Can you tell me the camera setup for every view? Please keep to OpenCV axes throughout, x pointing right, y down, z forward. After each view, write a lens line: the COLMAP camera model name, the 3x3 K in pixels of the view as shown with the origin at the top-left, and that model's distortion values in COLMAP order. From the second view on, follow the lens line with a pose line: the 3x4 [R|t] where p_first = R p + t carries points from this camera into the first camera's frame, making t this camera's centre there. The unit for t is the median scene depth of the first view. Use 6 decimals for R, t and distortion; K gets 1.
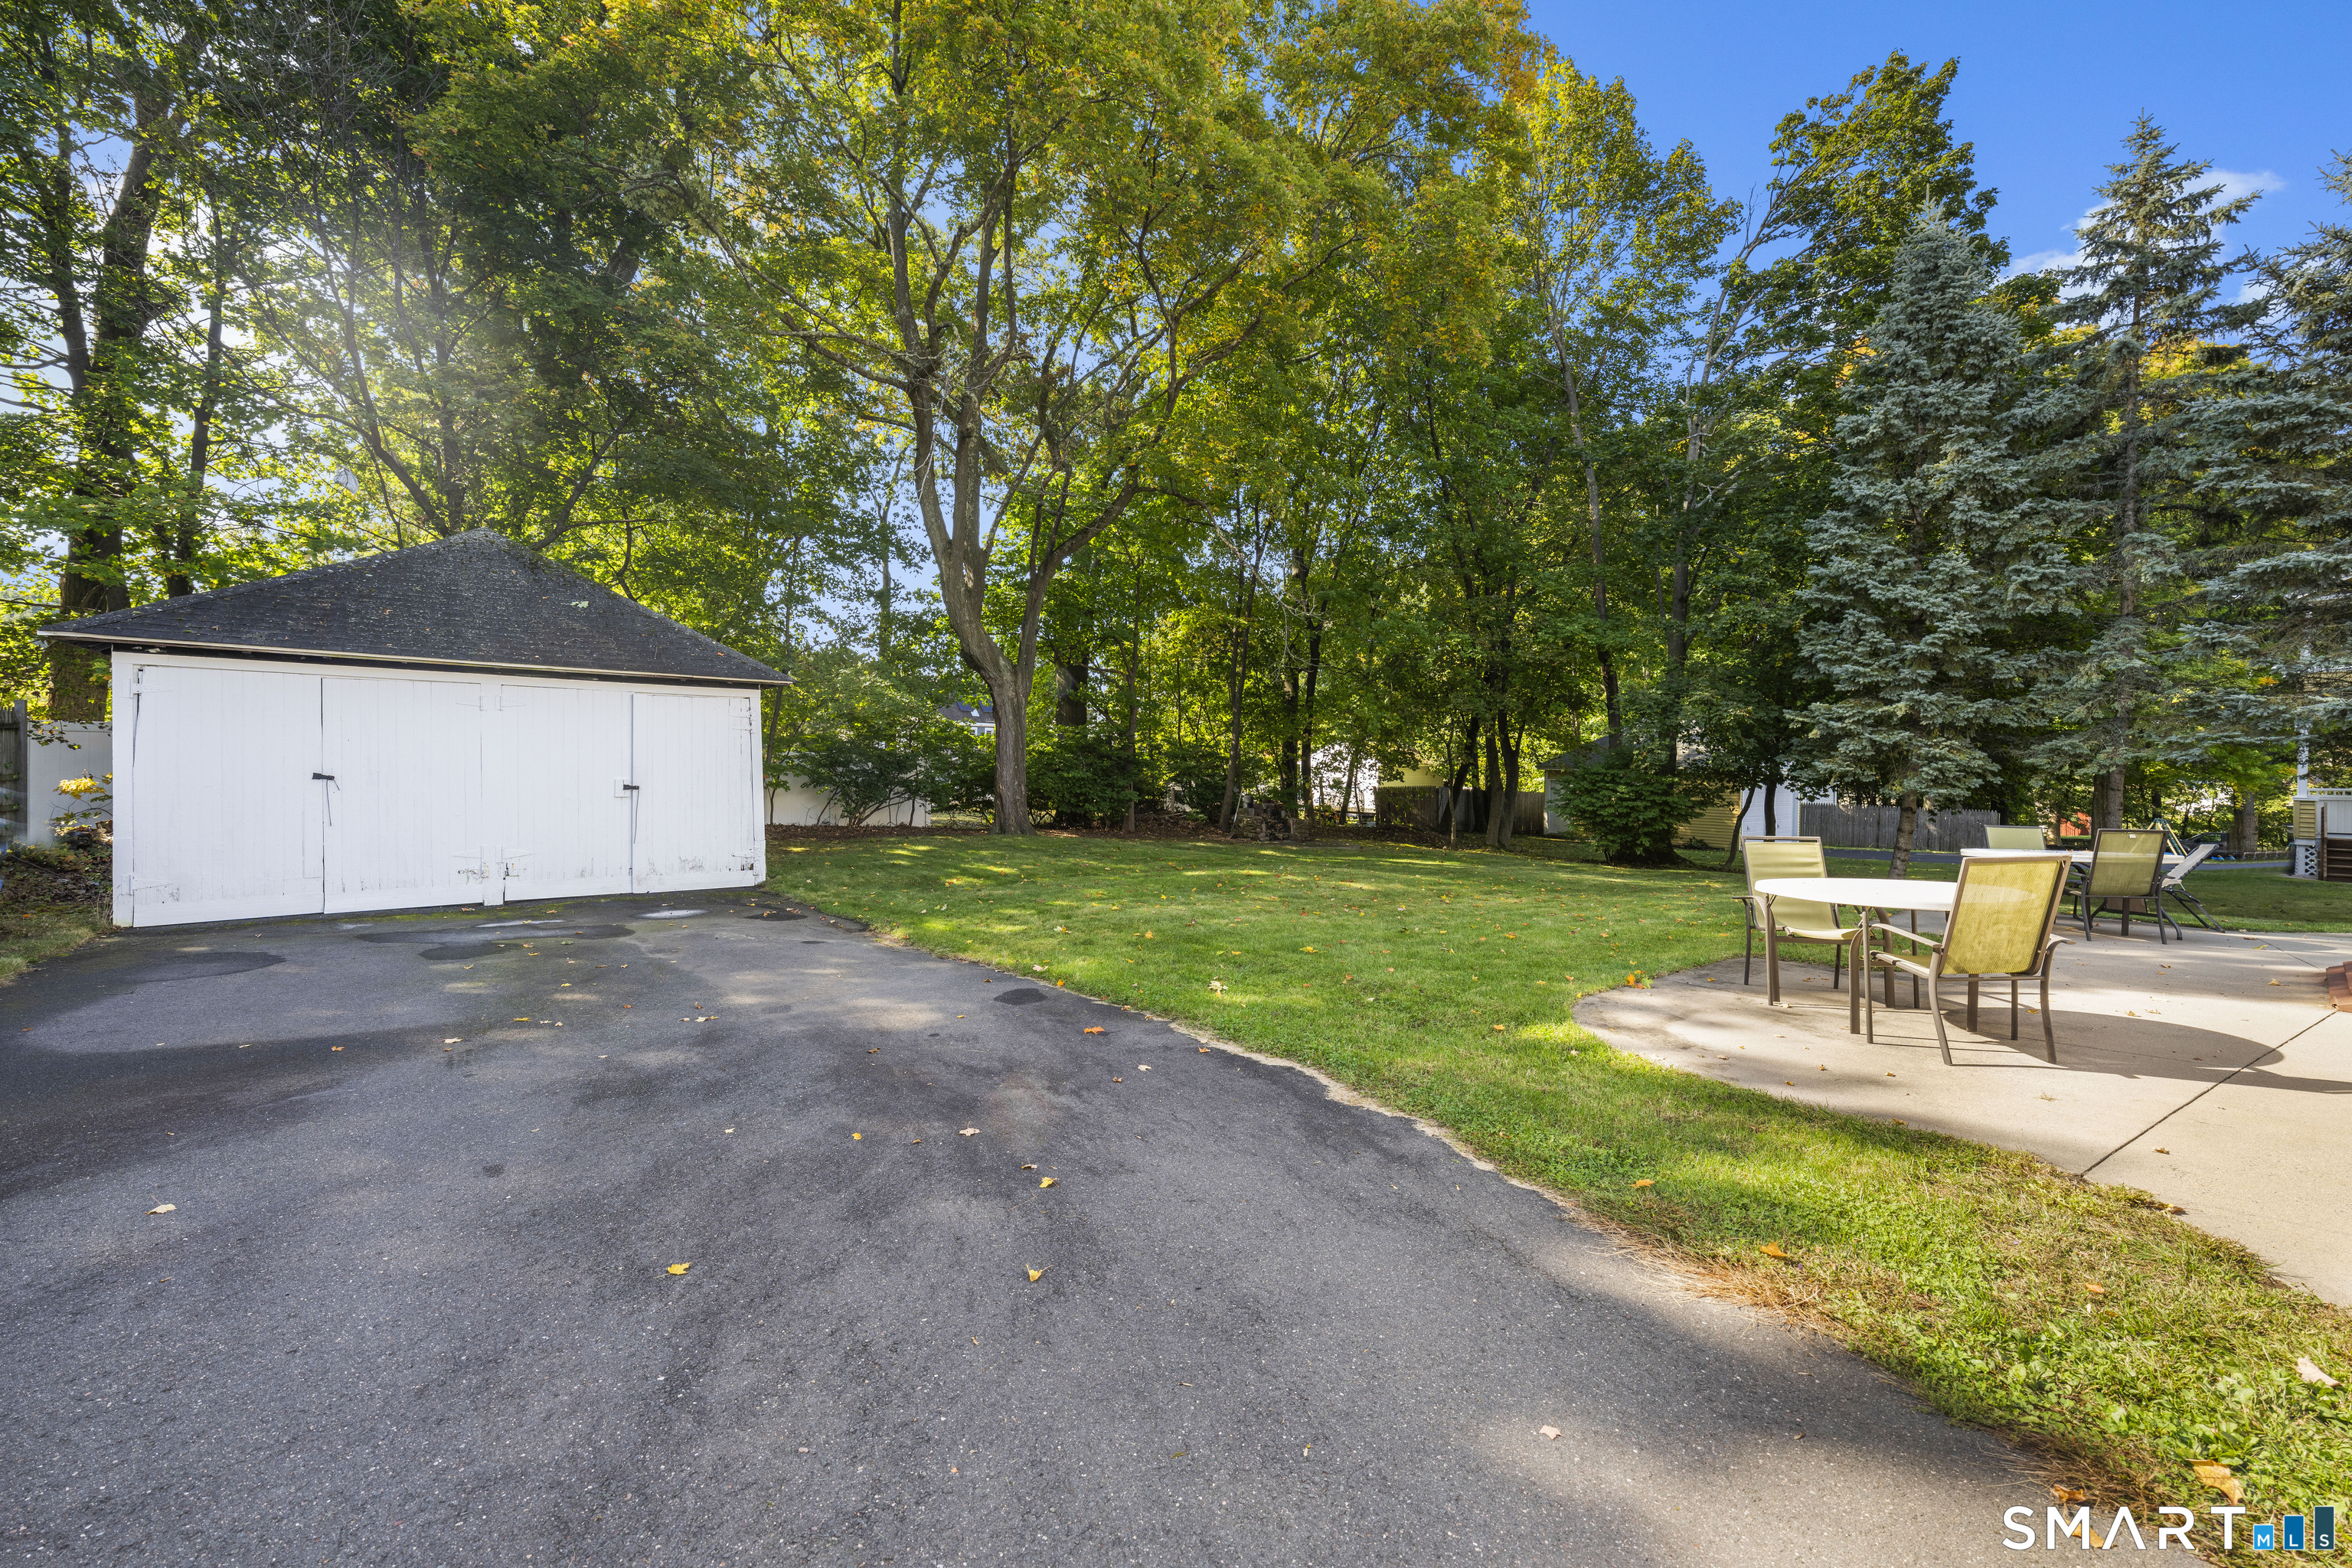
lens RADIAL K [[915.5, 0, 1180.0], [0, 915.5, 784.2], [0, 0, 1]] dist [0.001341, 0.000066]
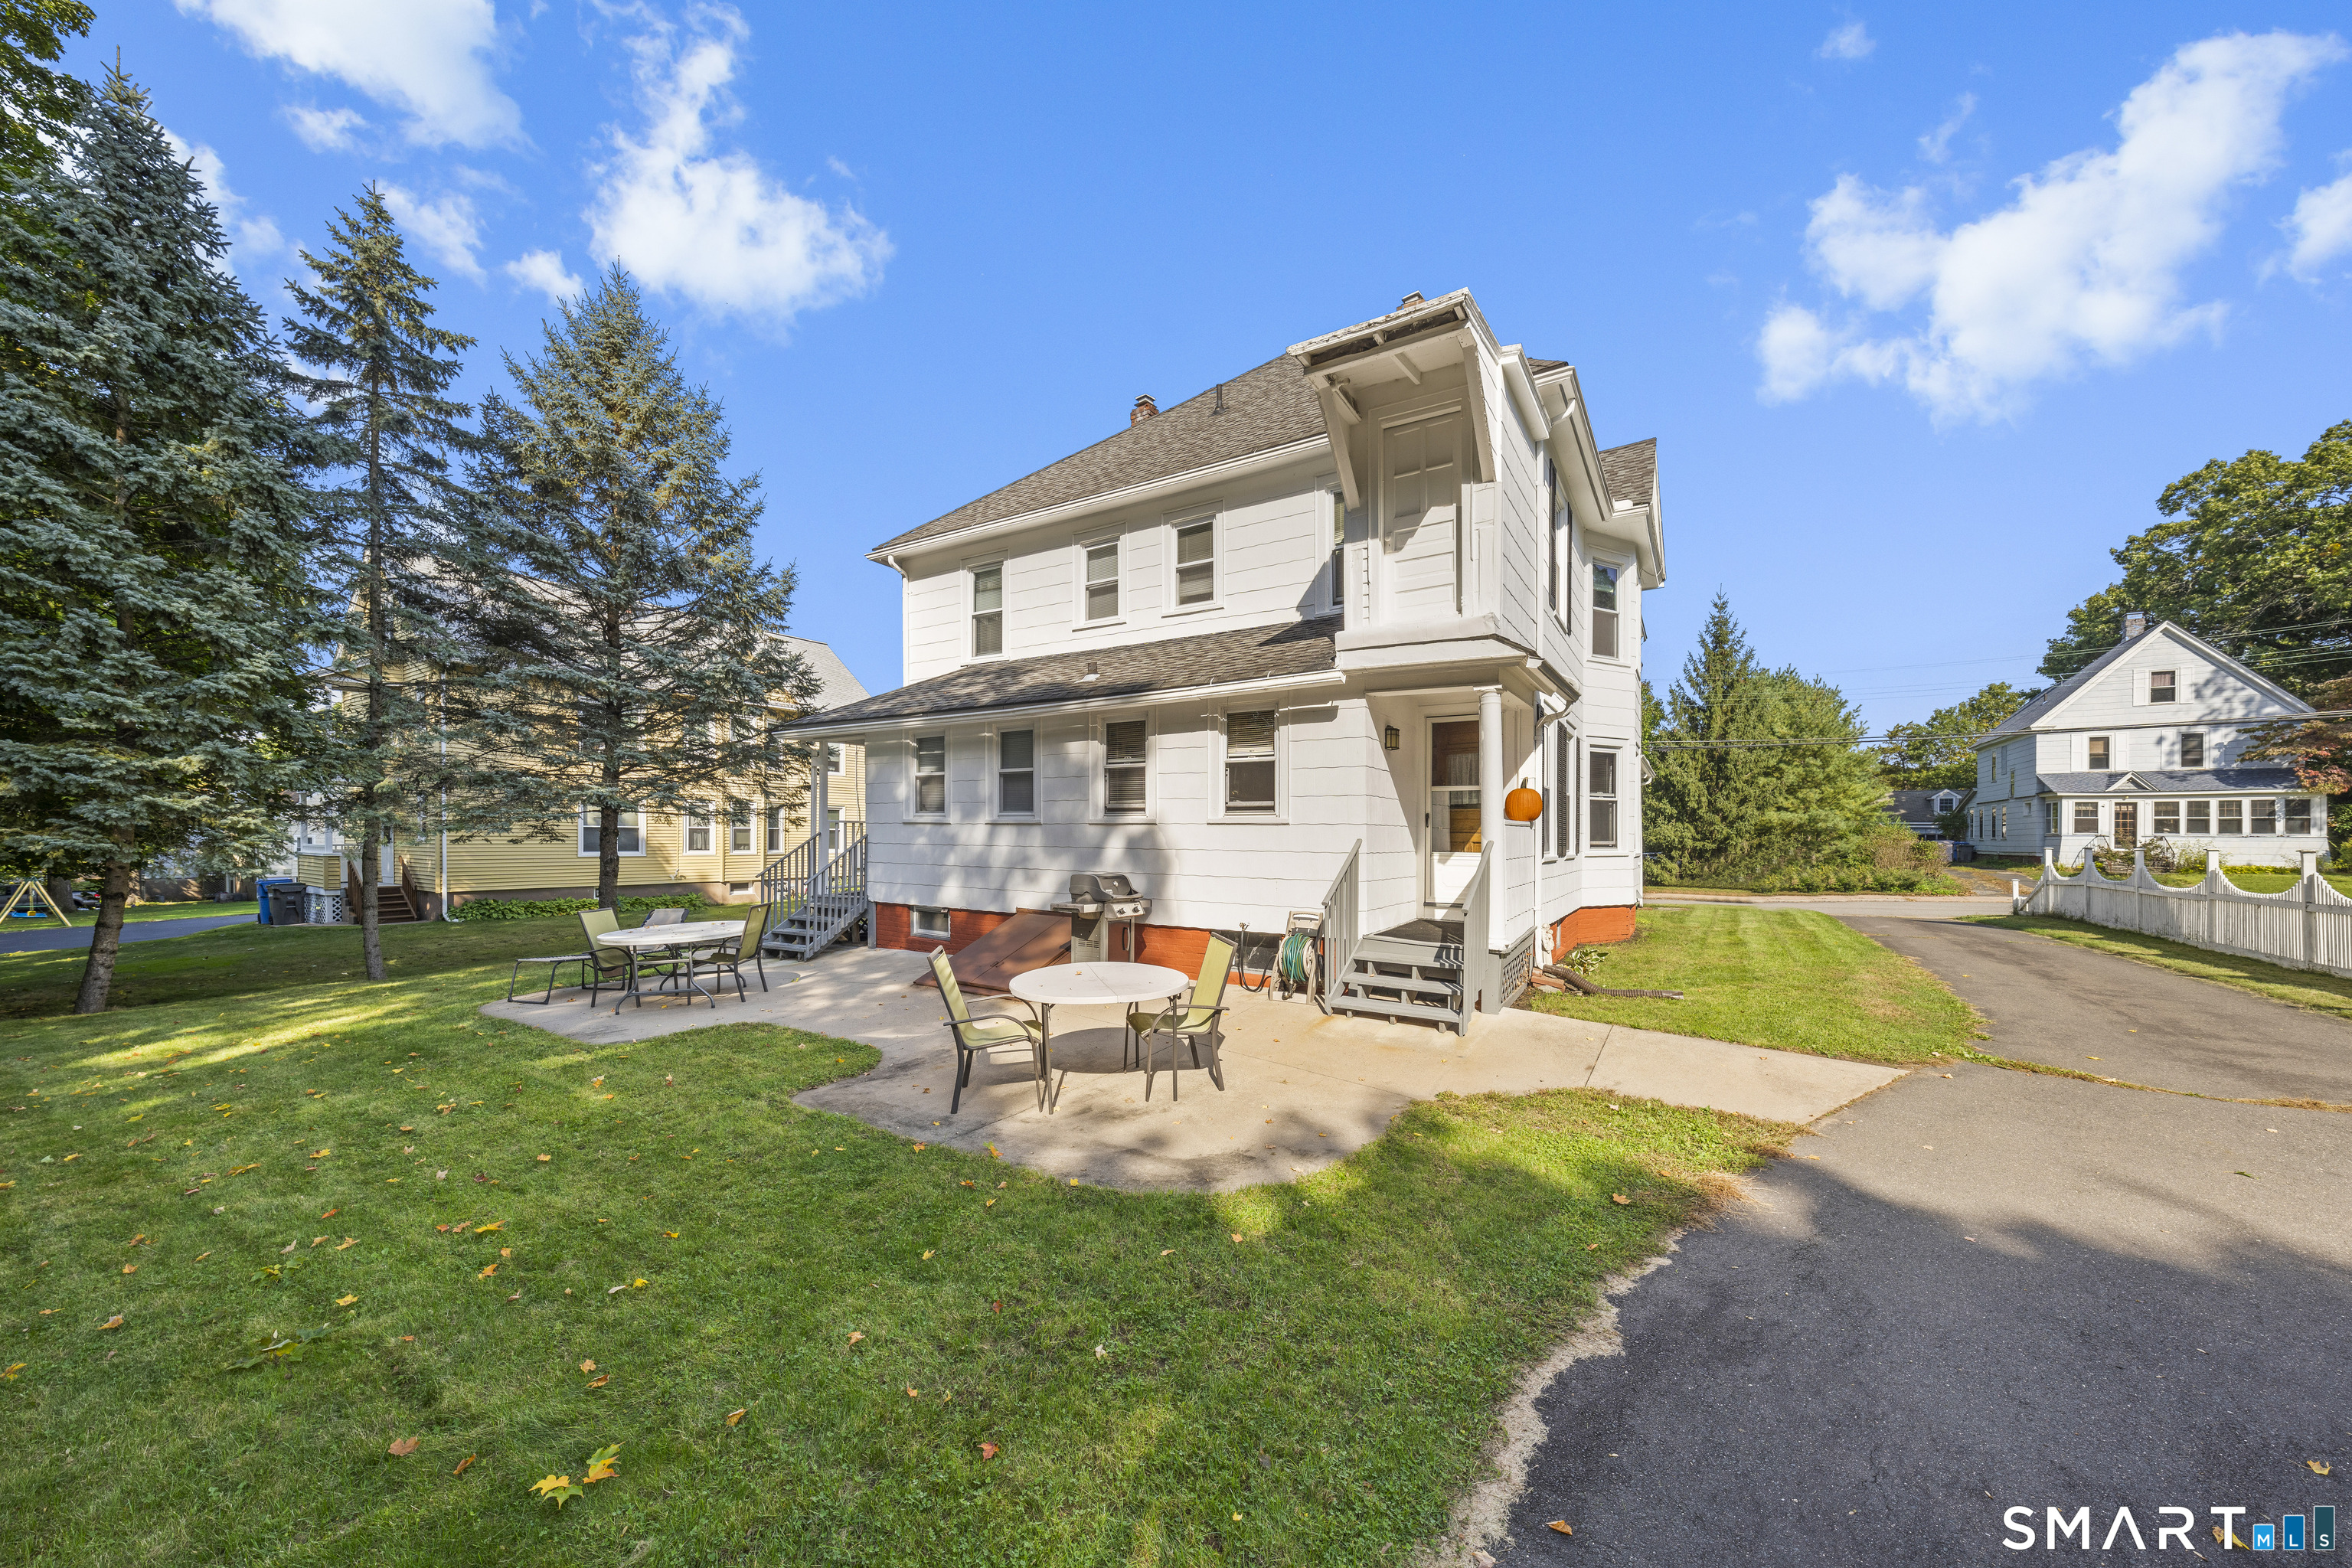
lens RADIAL K [[814.8, 0, 1230.6], [0, 814.8, 837.1], [0, 0, 1]] dist [-0.000993, -0.000519]
pose [[-0.311065, -0.003638, 0.950382, -0.386323], [-0.000679, 0.999993, 0.003605, -0.096786], [-0.950388, 0.000476, -0.311065, 1.514070]]
